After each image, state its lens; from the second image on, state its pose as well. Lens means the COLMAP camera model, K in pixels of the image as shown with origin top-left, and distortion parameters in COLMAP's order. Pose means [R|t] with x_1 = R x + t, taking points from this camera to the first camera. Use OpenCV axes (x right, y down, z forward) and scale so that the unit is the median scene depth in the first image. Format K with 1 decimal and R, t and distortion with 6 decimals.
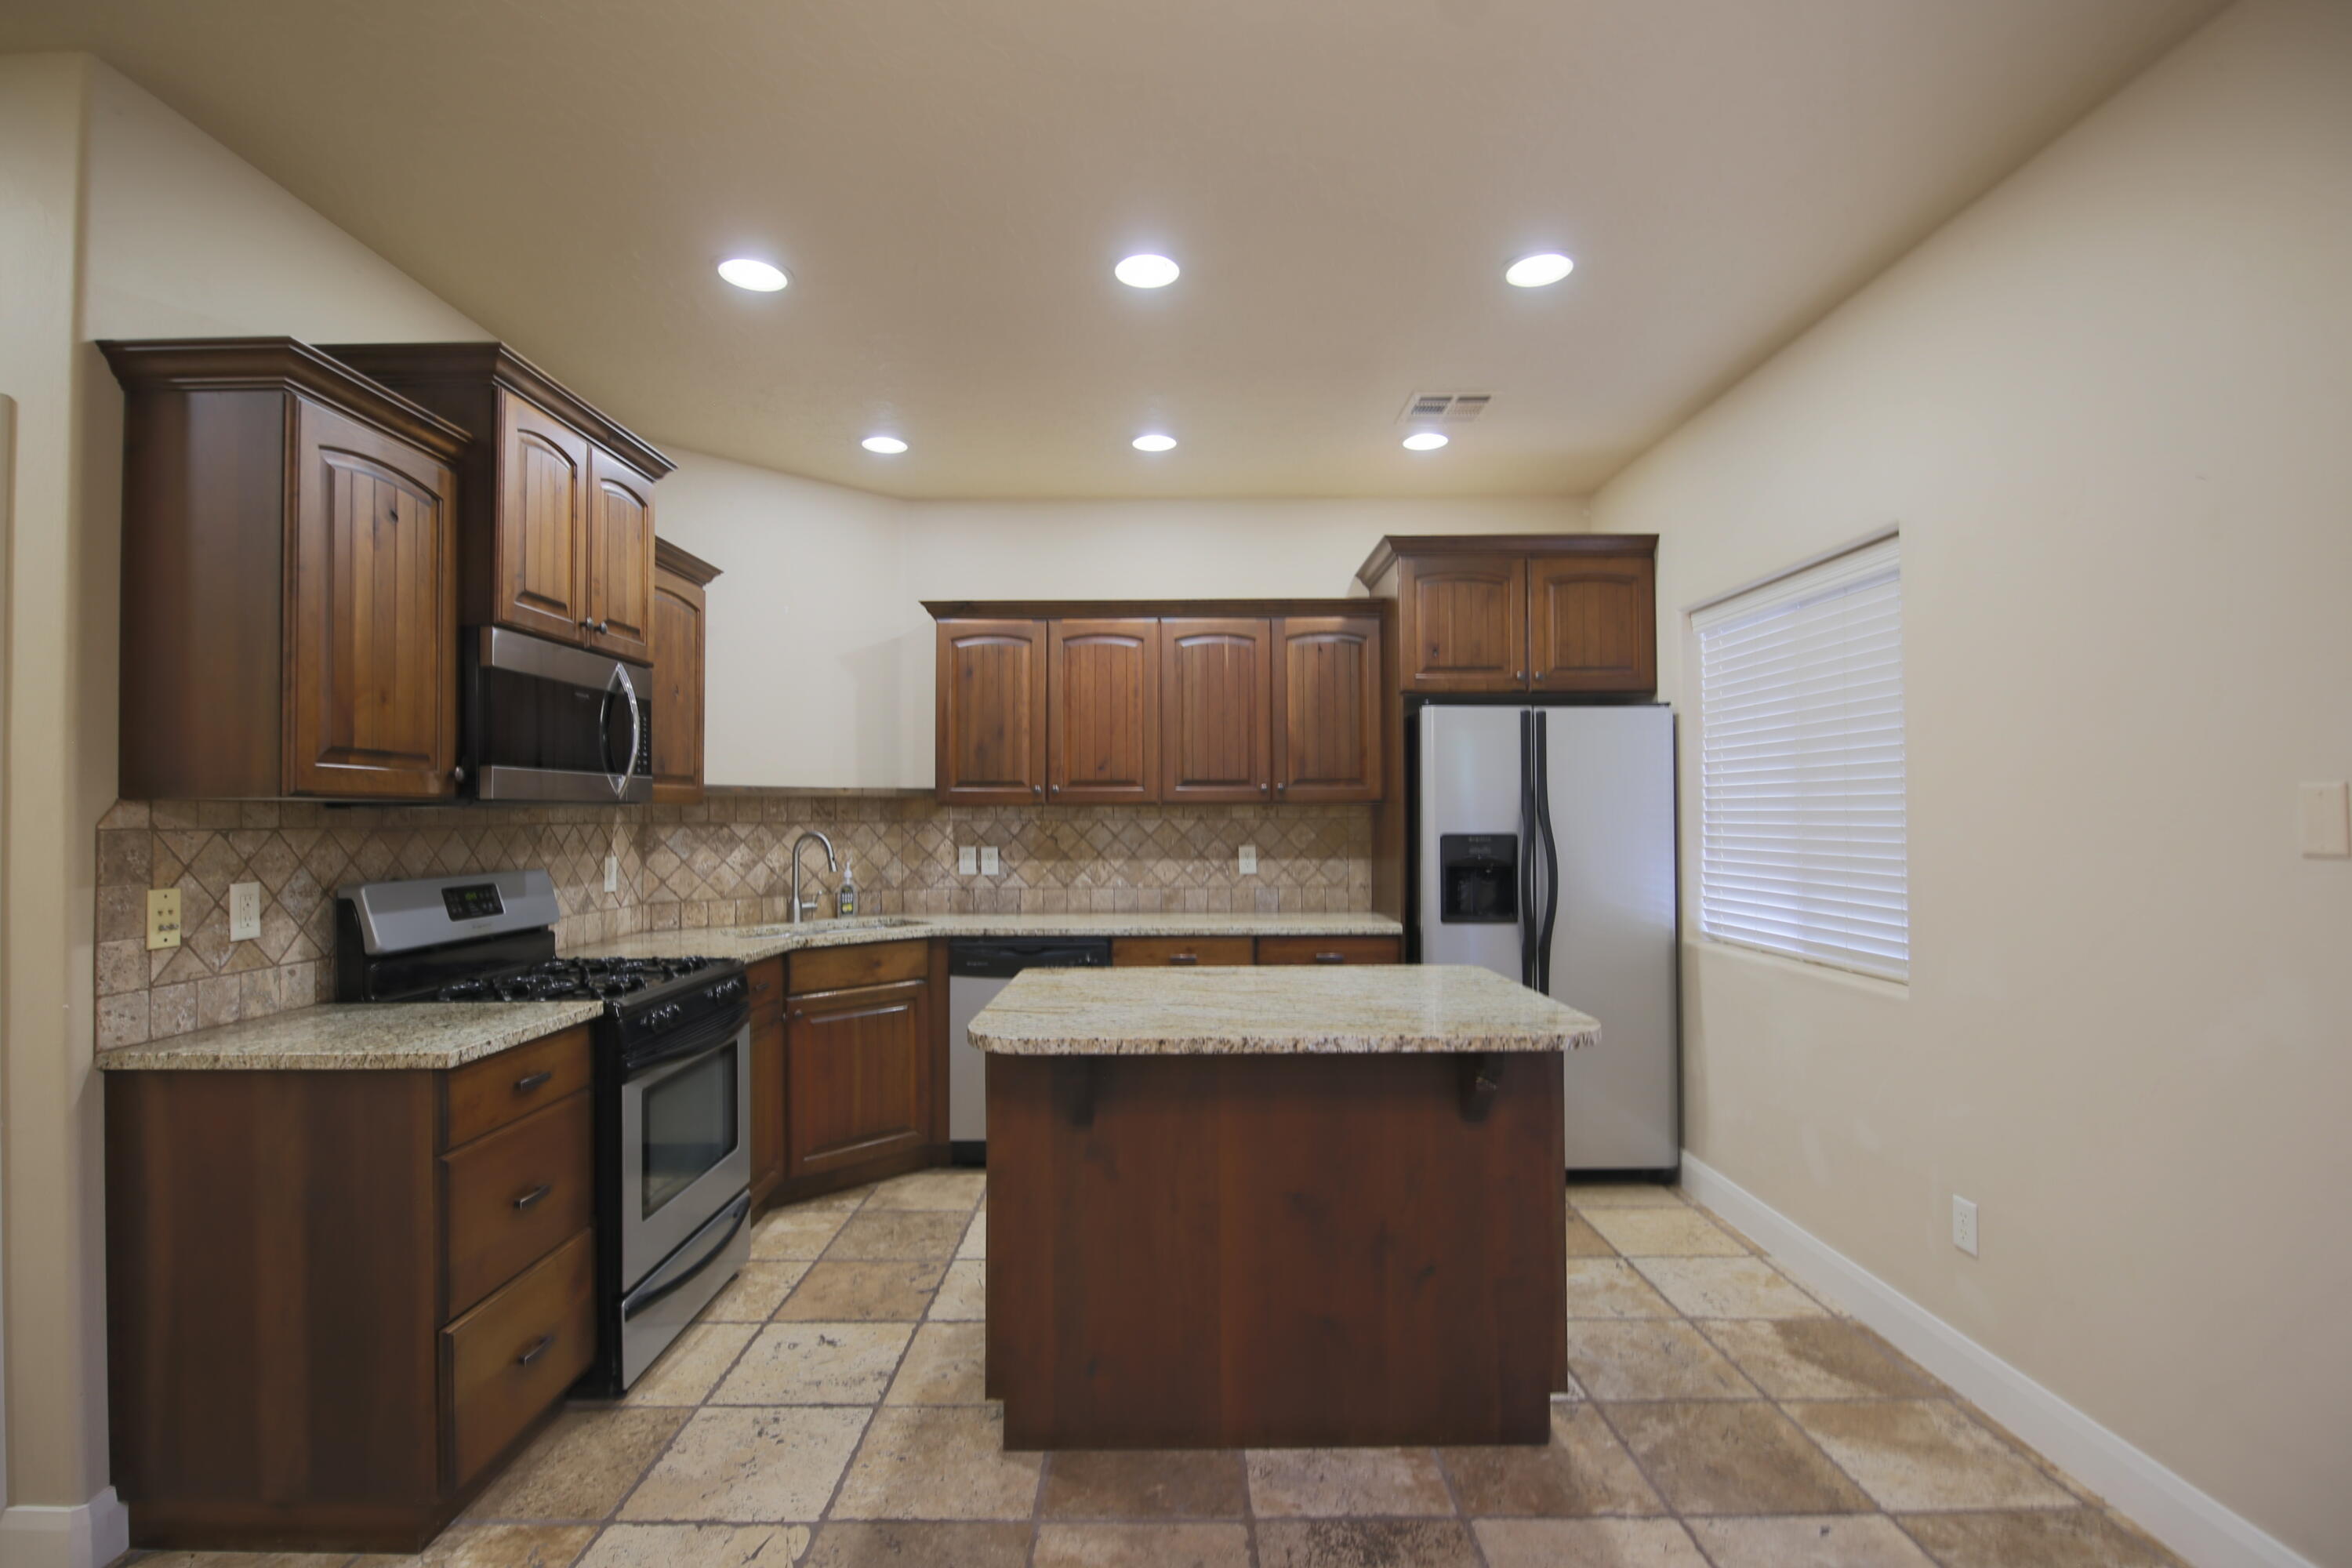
lens RADIAL K [[1009.6, 0, 1152.0], [0, 1009.6, 790.3], [0, 0, 1]] dist [-0.001075, -0.007702]
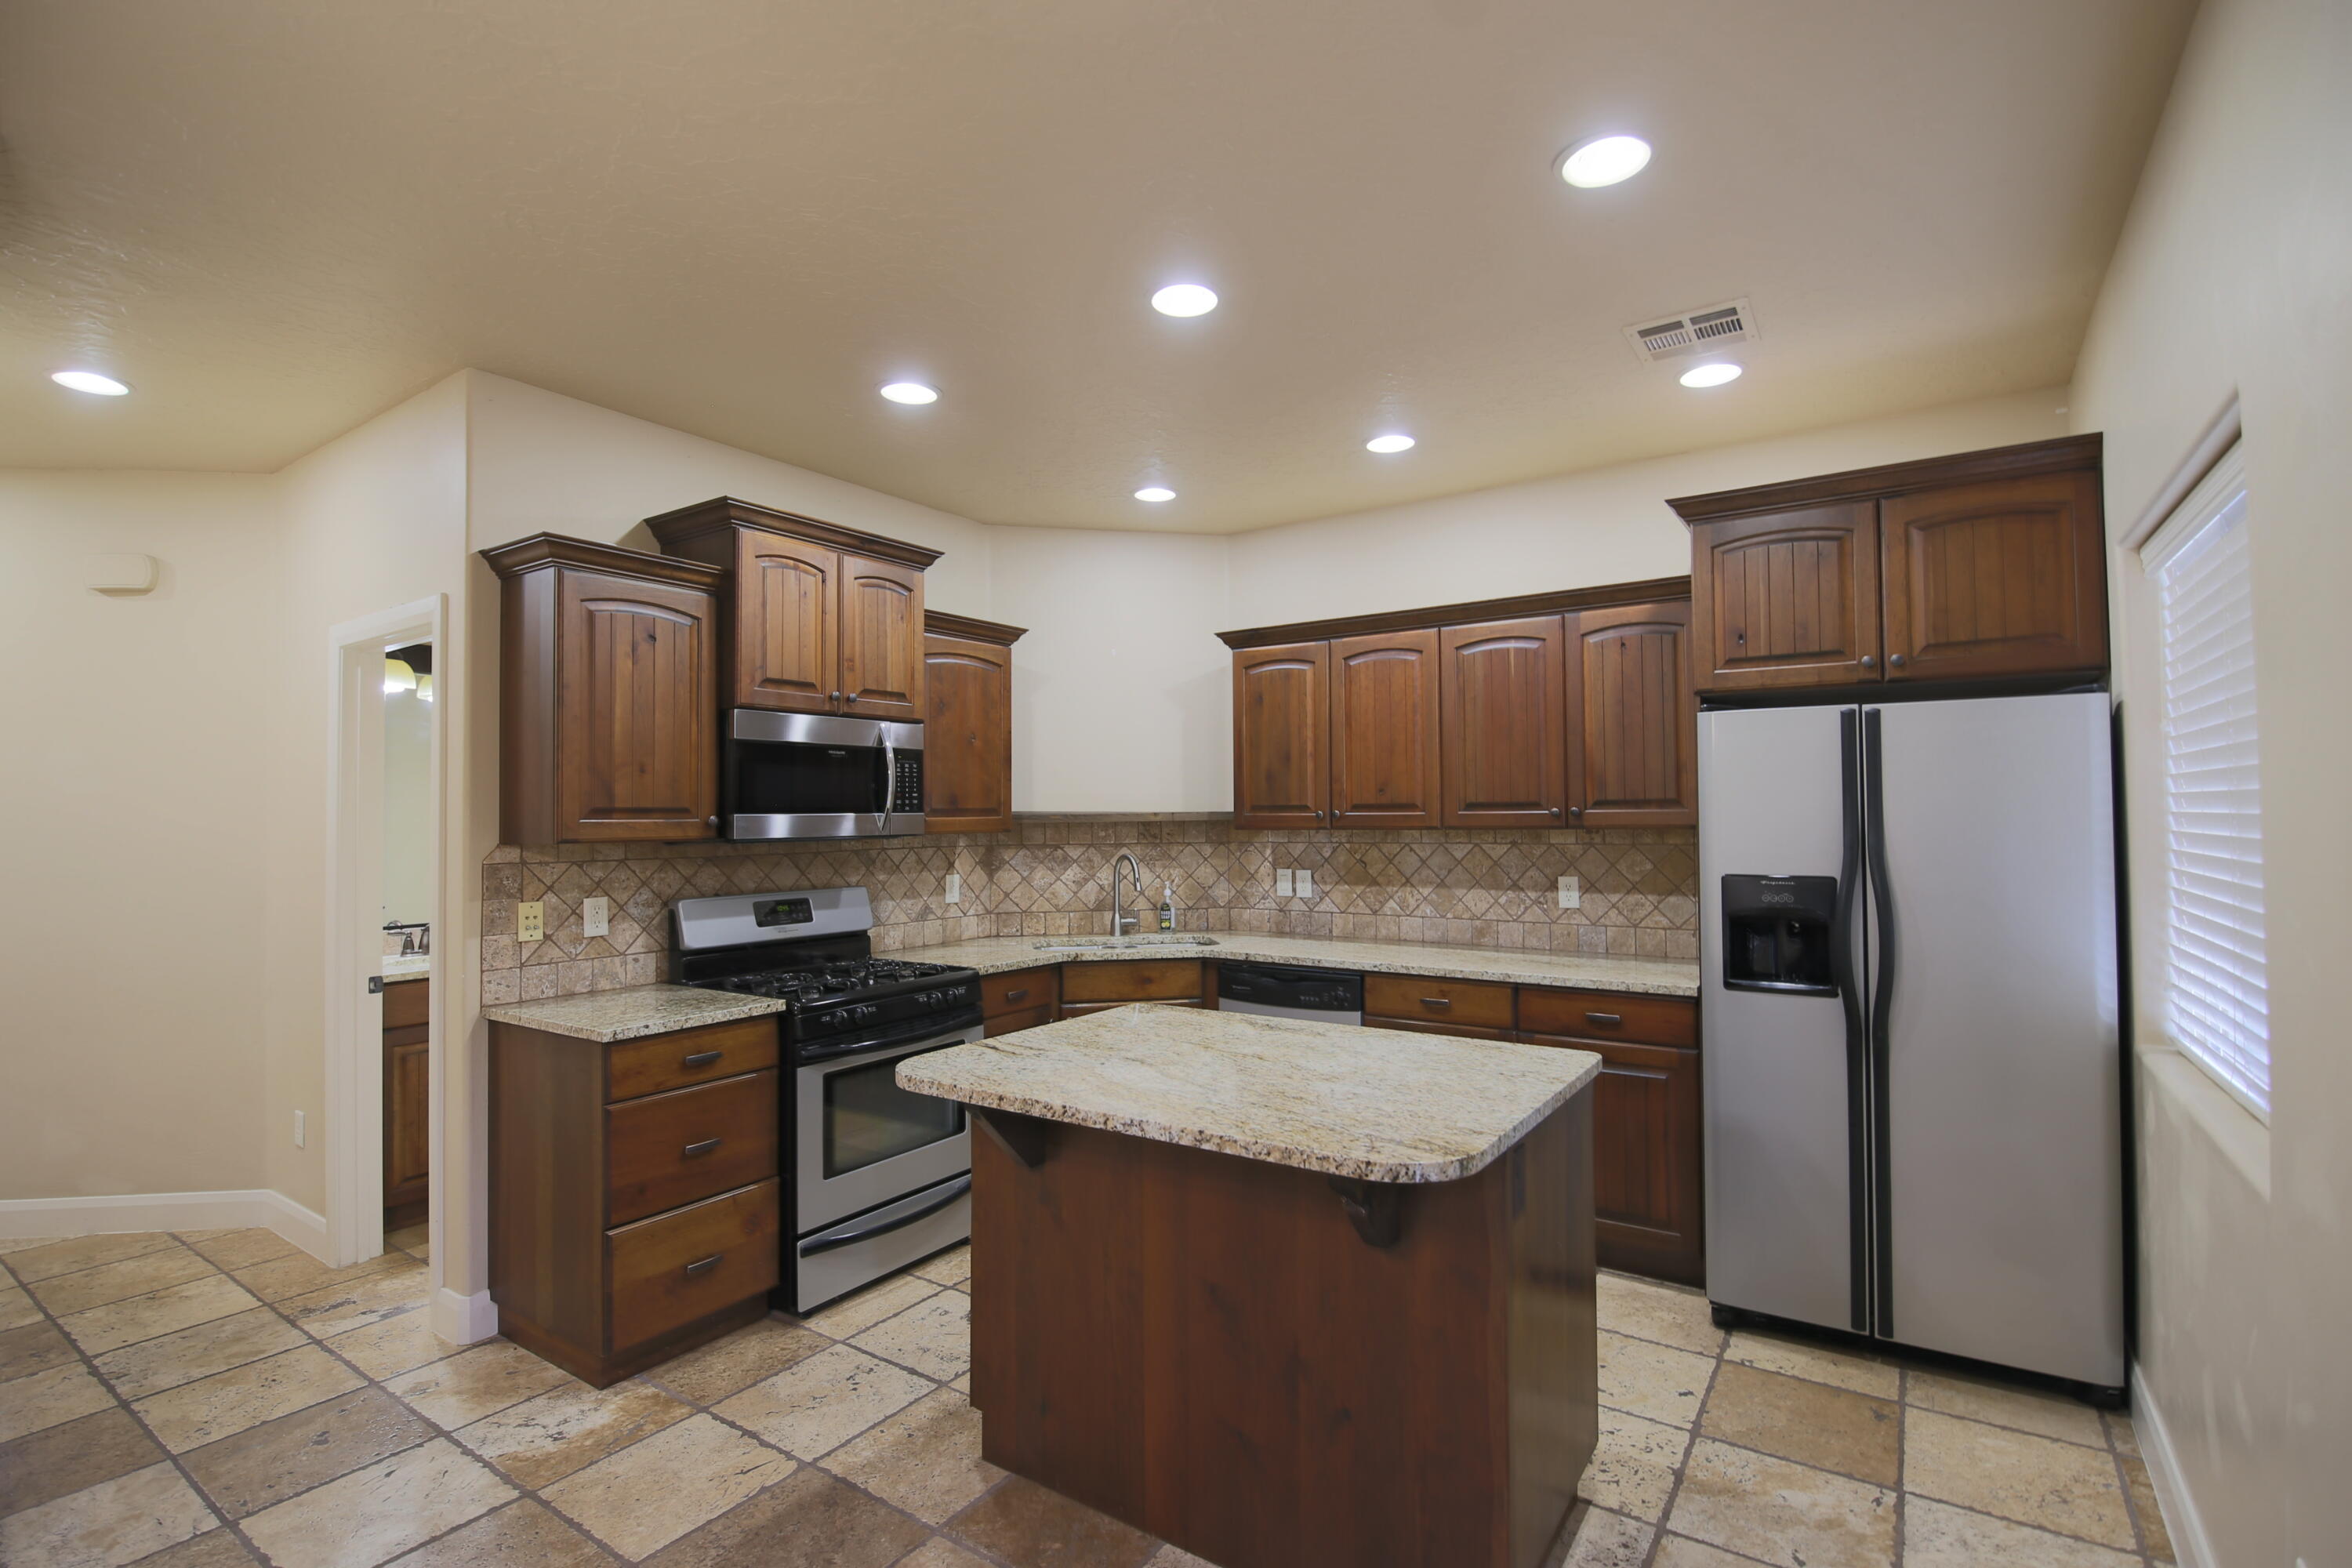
lens RADIAL K [[1009.3, 0, 1200.8], [0, 1009.3, 784.2], [0, 0, 1]] dist [-0.001936, -0.008116]
pose [[0.848702, -0.019284, -0.528519, 0.370399], [0.016187, 0.999814, -0.010487, -0.025820], [0.528623, 0.000346, 0.848856, 0.129272]]
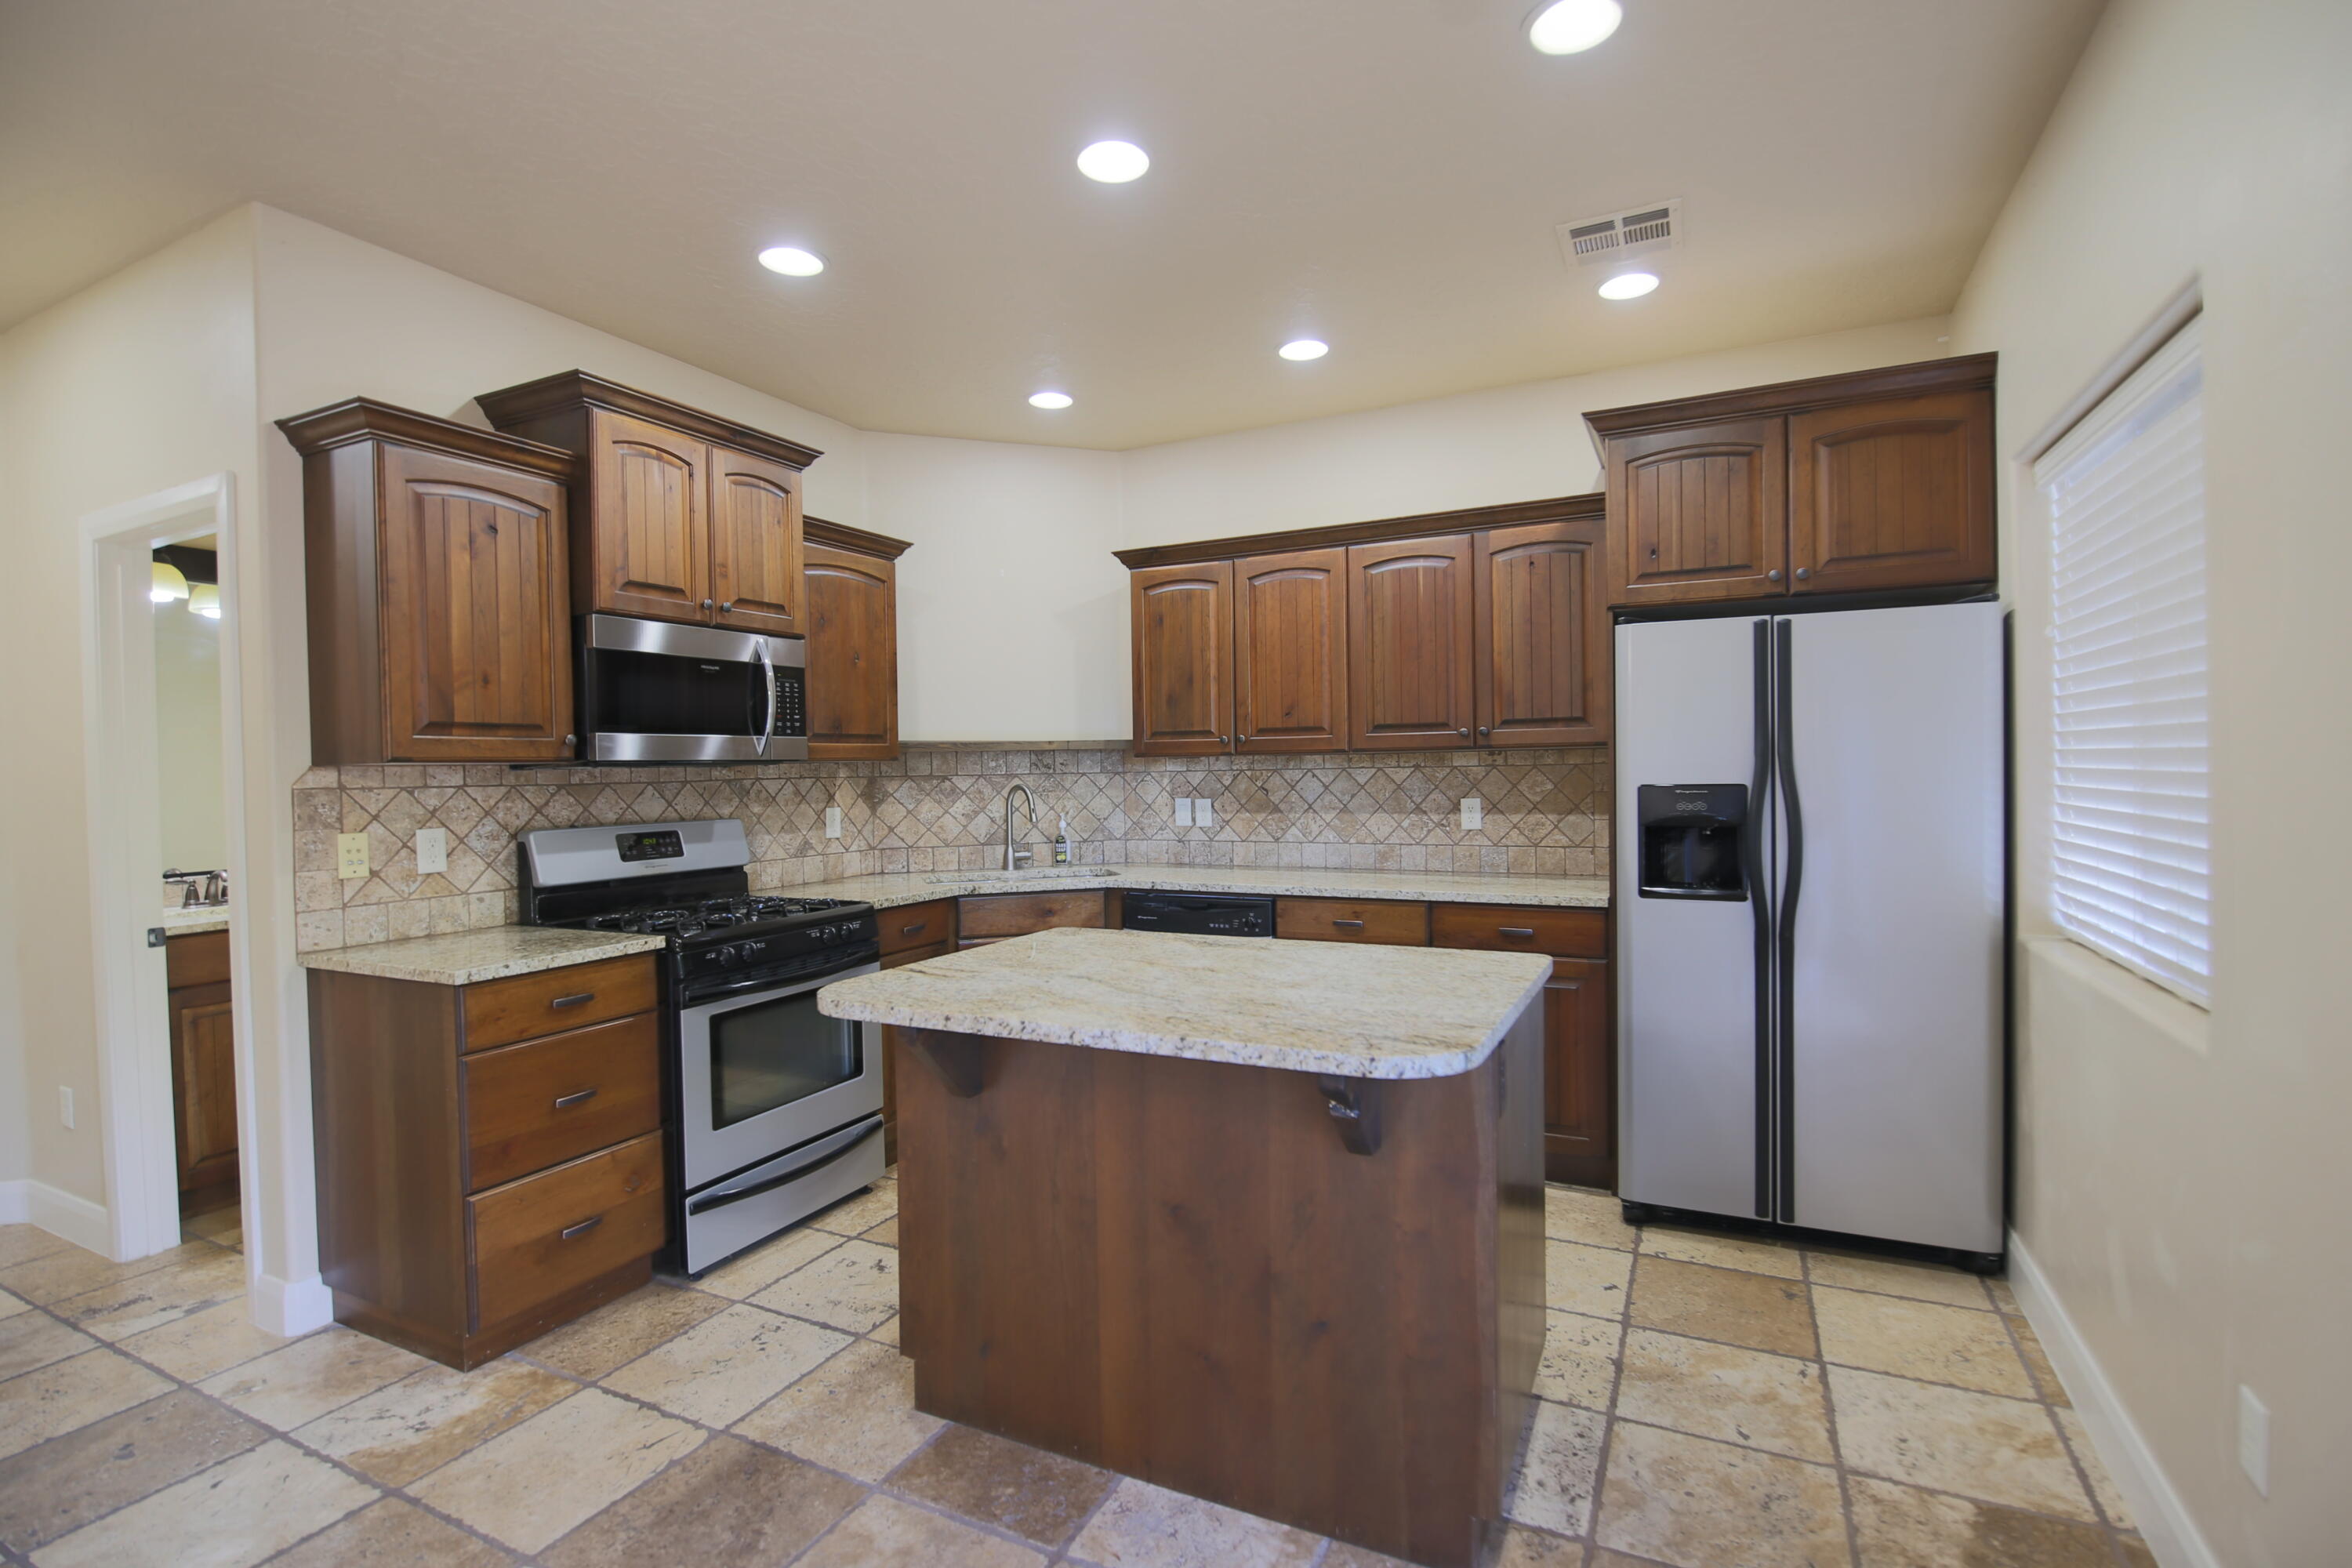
lens RADIAL K [[1014.9, 0, 1186.4], [0, 1014.9, 774.6], [0, 0, 1]] dist [-0.001840, -0.007964]
pose [[0.909073, -0.007362, -0.416572, 0.306220], [0.022588, 0.999244, 0.031633, 0.002032], [0.416025, -0.038166, 0.908552, 0.134695]]
